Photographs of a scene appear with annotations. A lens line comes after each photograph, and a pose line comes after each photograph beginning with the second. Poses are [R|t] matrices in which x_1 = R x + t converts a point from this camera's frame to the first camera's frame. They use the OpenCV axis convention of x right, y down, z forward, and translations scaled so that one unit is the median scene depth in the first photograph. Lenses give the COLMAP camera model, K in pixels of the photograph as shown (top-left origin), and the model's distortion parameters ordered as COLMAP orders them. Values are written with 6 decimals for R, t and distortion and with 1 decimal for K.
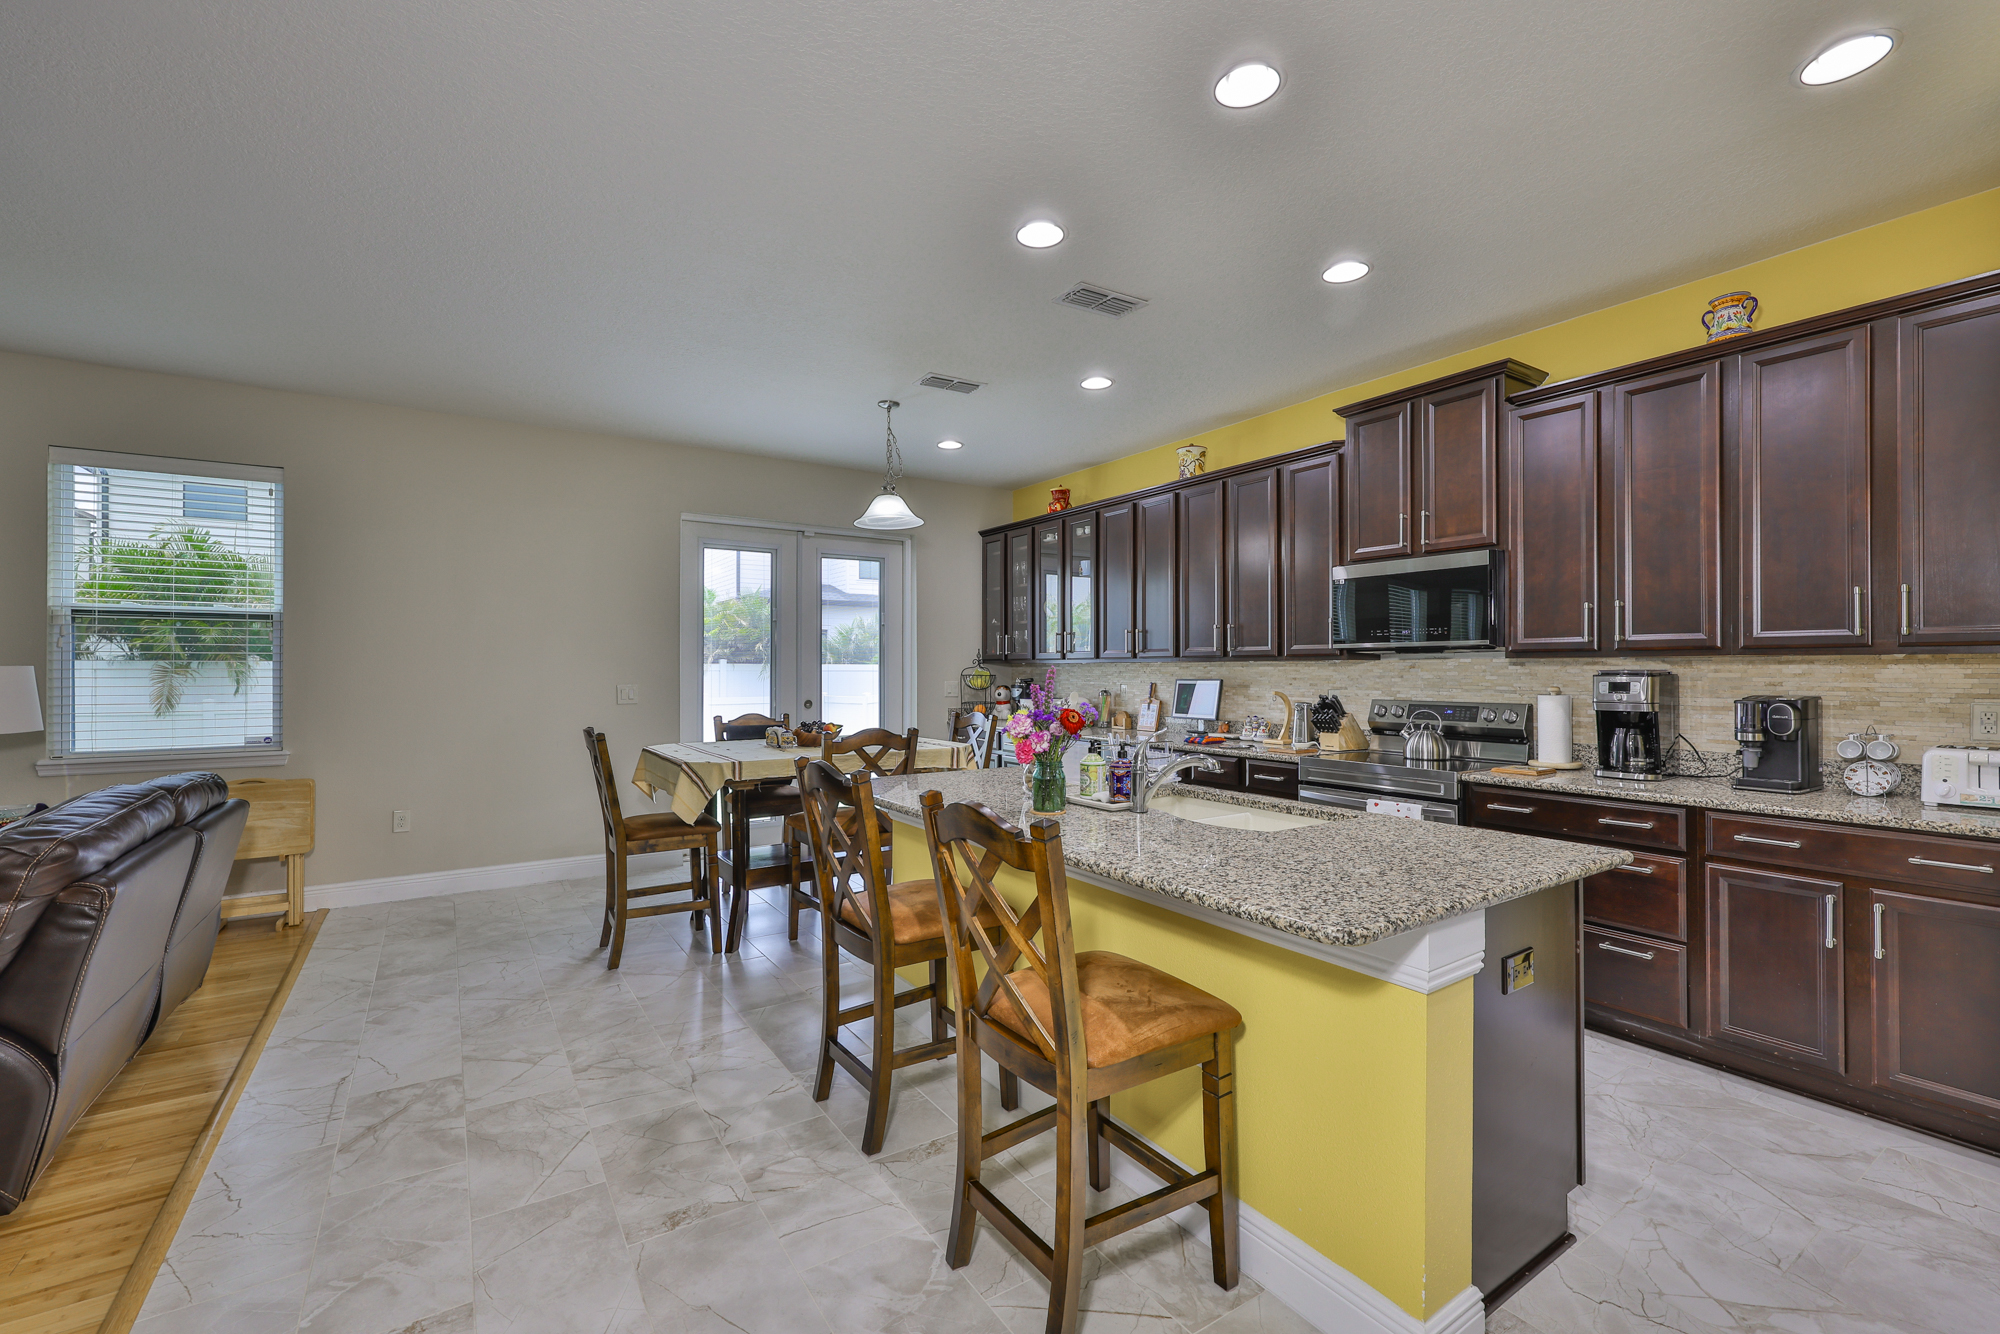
lens RADIAL K [[844.9, 0, 993.3], [0, 844.9, 665.3], [0, 0, 1]] dist [0.000856, 0.000613]
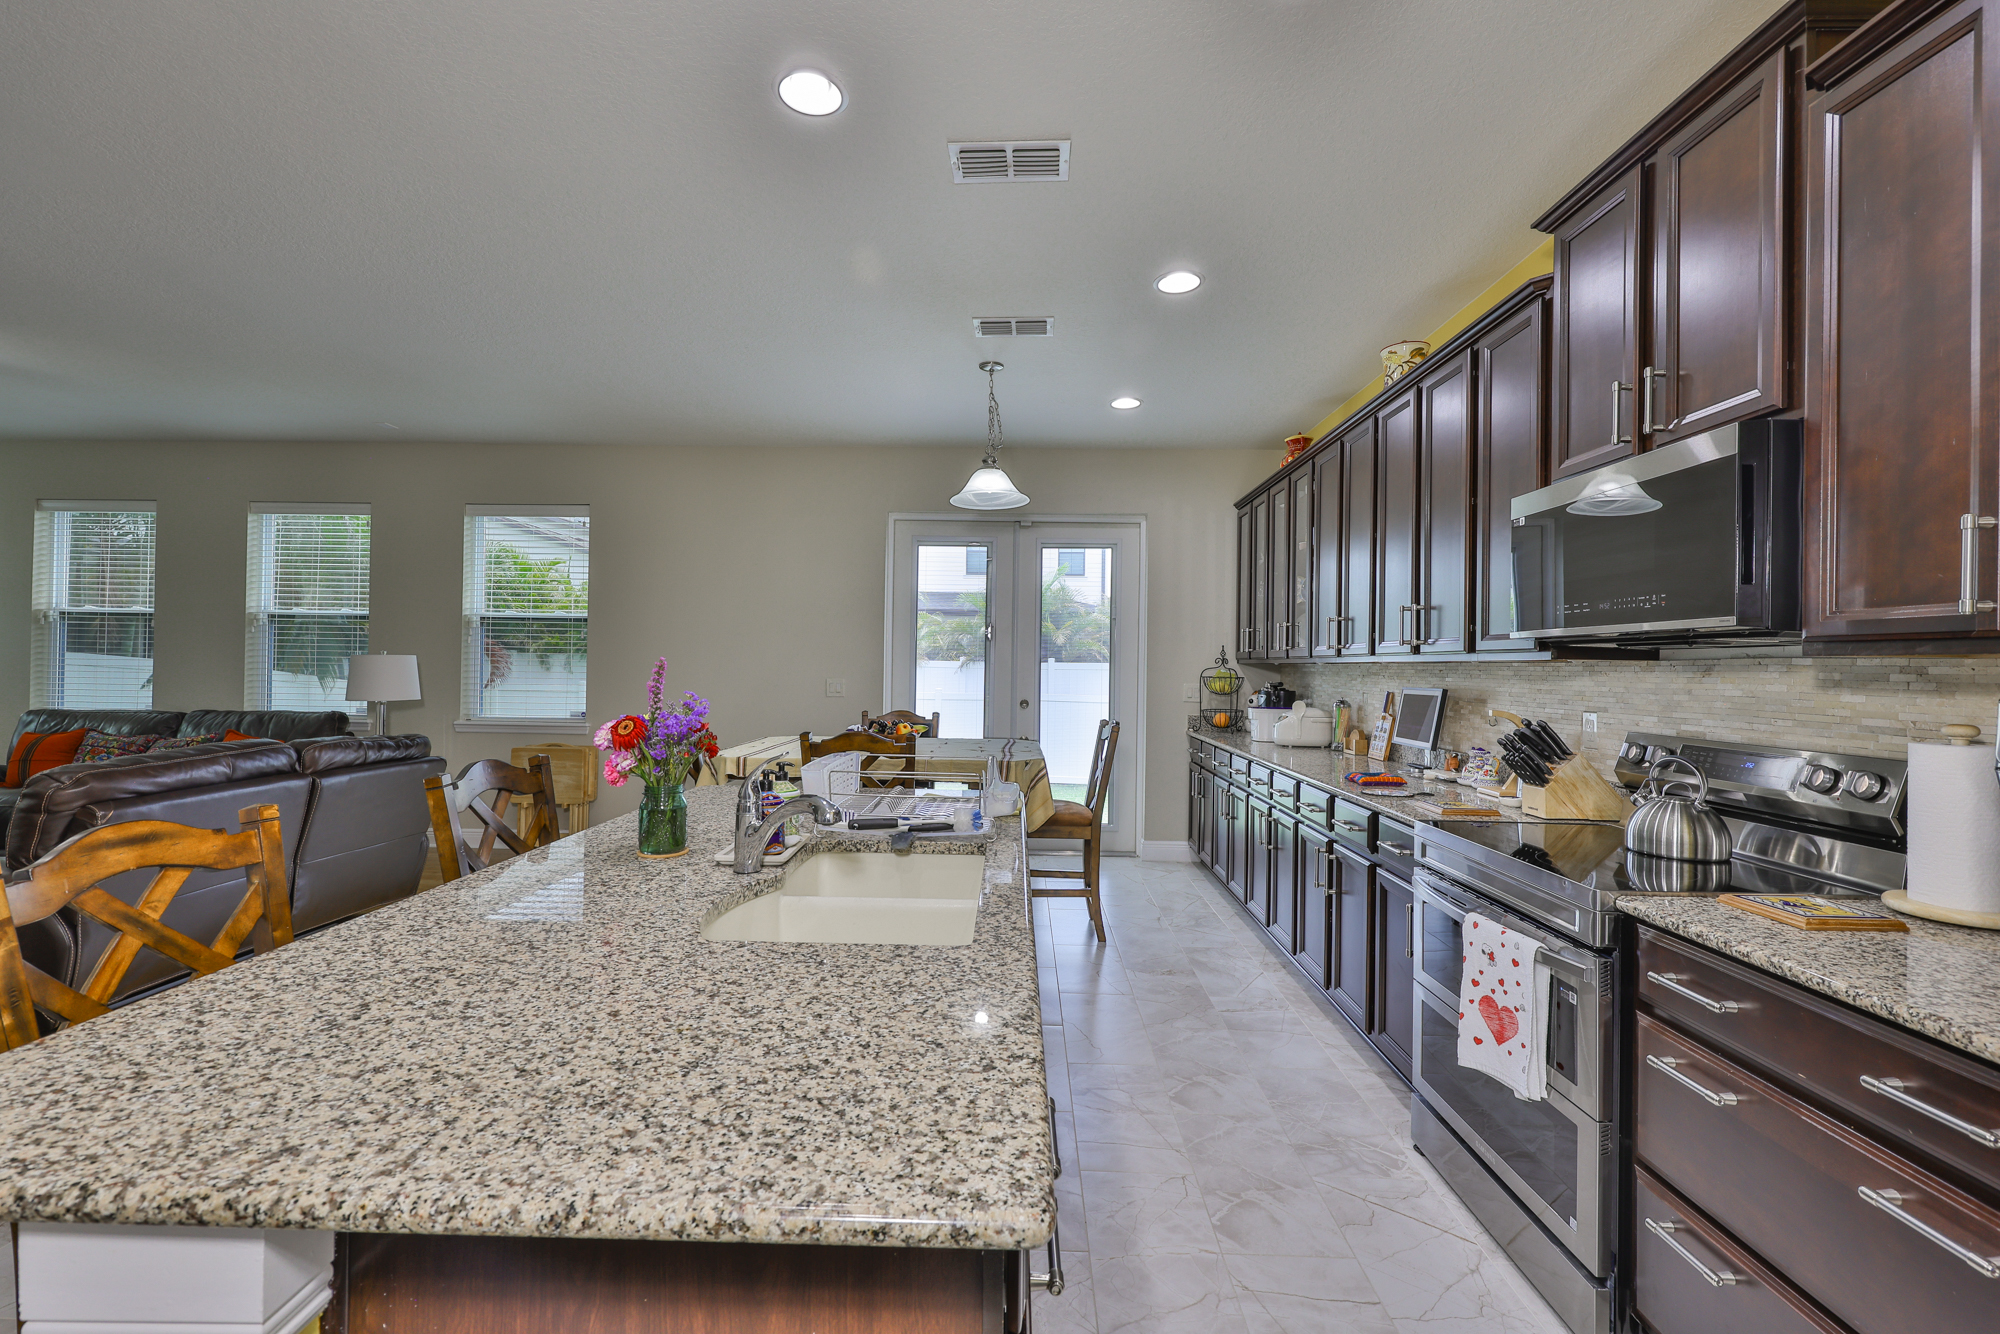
lens RADIAL K [[827.3, 0, 1000.0], [0, 827.3, 667.0], [0, 0, 1]] dist [-0.000932, 0.000162]
pose [[0.828037, 0.013262, -0.560516, 0.388896], [-0.012125, 0.999910, 0.005747, -0.000288], [0.560542, 0.002038, 0.828124, 0.305471]]
